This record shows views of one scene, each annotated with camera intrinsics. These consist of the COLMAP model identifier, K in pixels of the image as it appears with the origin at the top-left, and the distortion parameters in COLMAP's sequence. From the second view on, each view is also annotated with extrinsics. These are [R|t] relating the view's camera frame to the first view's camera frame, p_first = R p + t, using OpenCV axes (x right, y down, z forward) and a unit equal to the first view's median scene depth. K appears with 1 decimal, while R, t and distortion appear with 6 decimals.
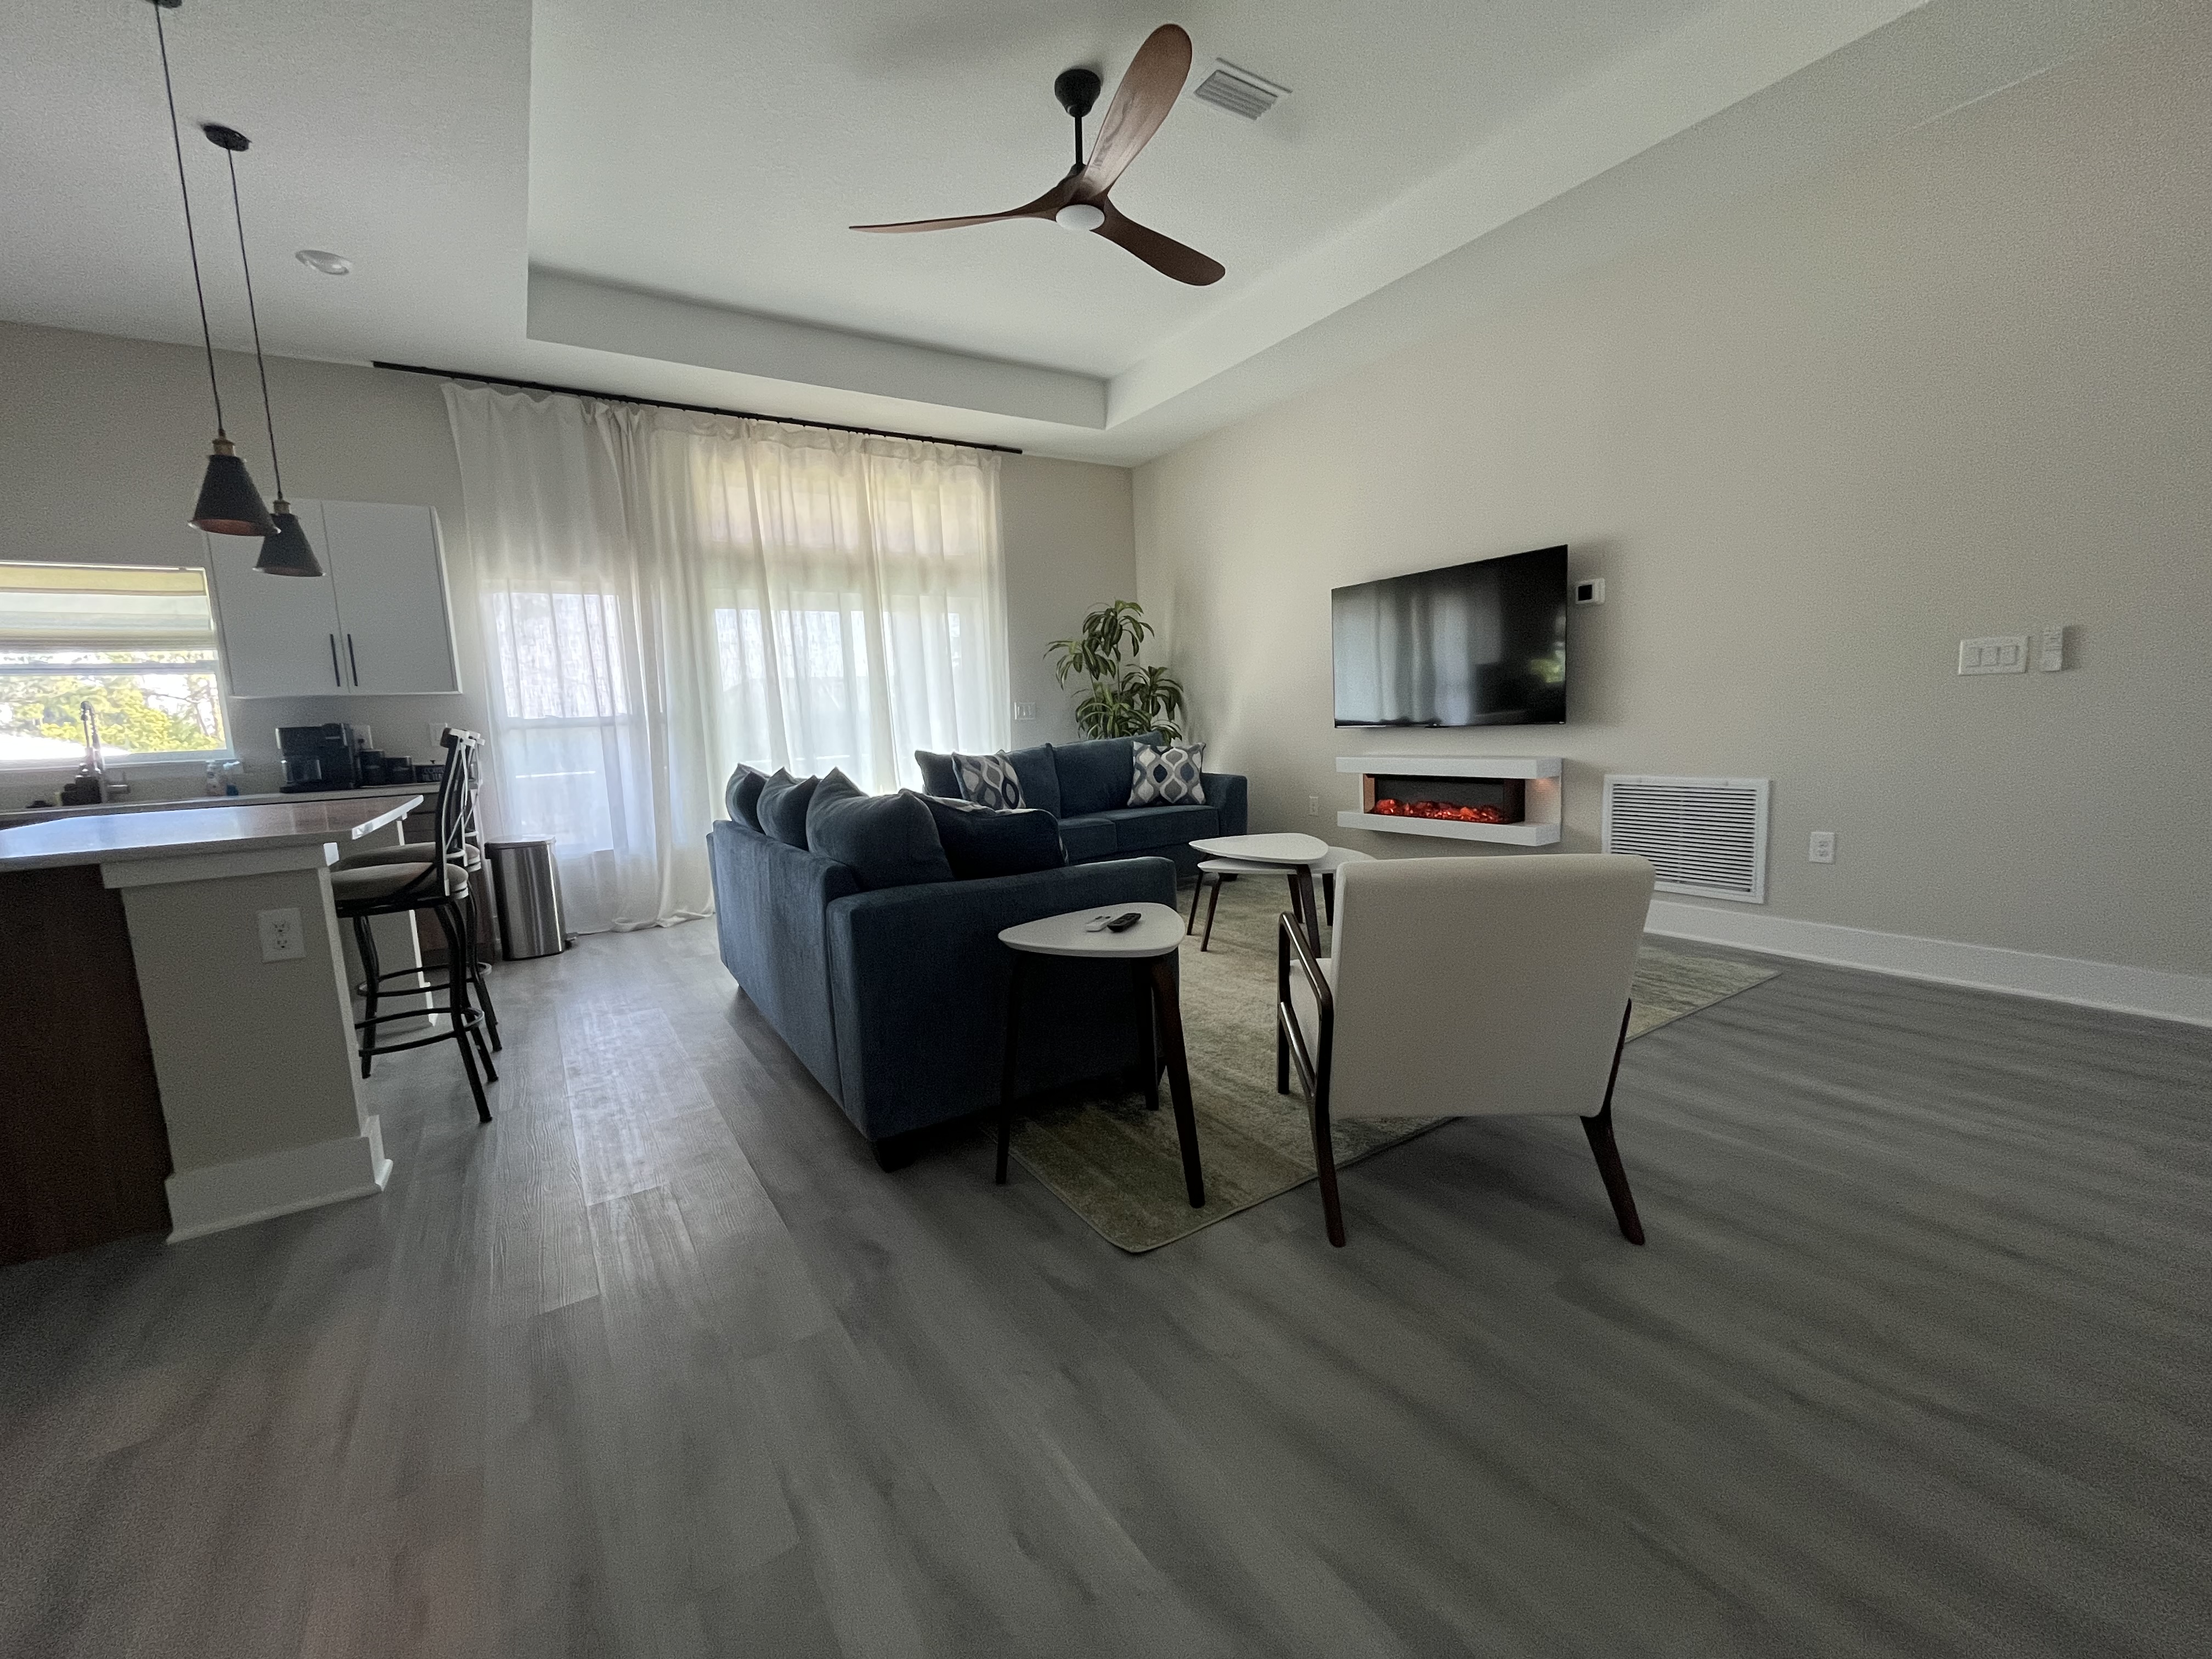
lens RADIAL K [[905.8, 0, 1106.0], [0, 905.8, 829.5], [0, 0, 1]] dist [-0.003945, -0.000146]
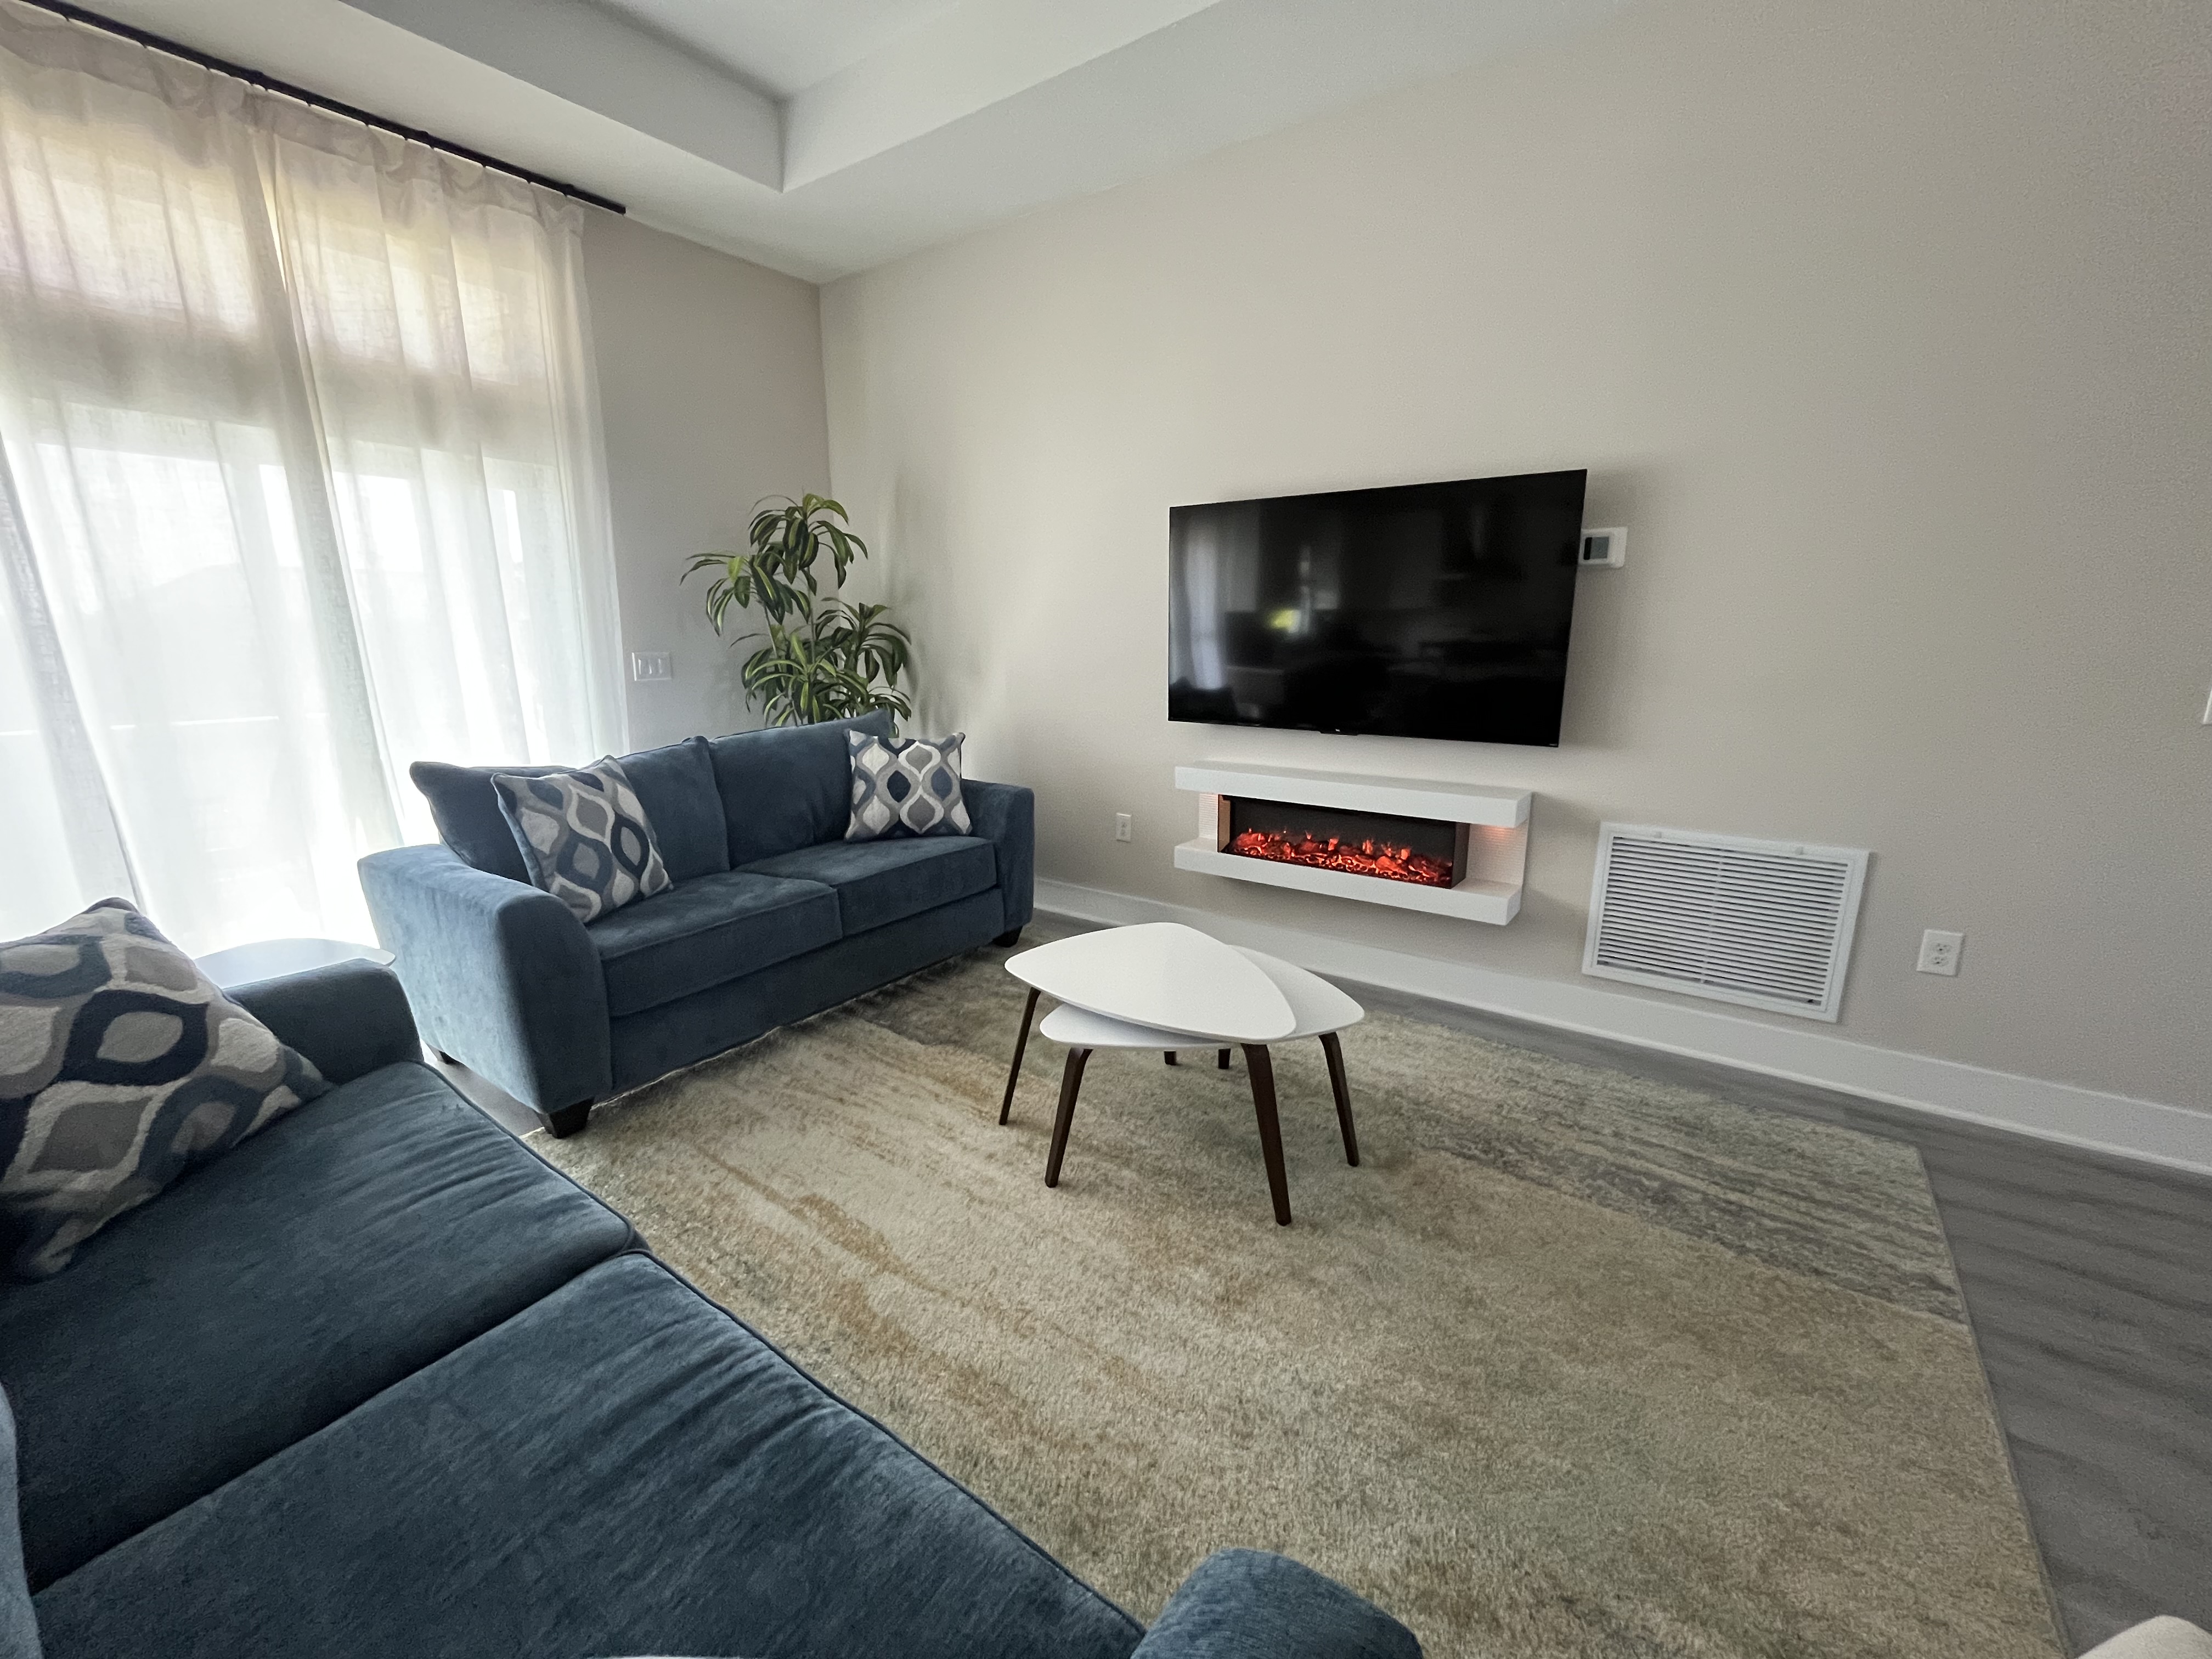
lens RADIAL K [[905.8, 0, 1106.0], [0, 905.8, 829.5], [0, 0, 1]] dist [-0.003945, -0.000146]
pose [[0.931249, -0.035453, 0.362655, -0.034284], [0.004101, 0.996212, 0.086859, -0.085756], [-0.364361, -0.079400, 0.927867, 0.369586]]
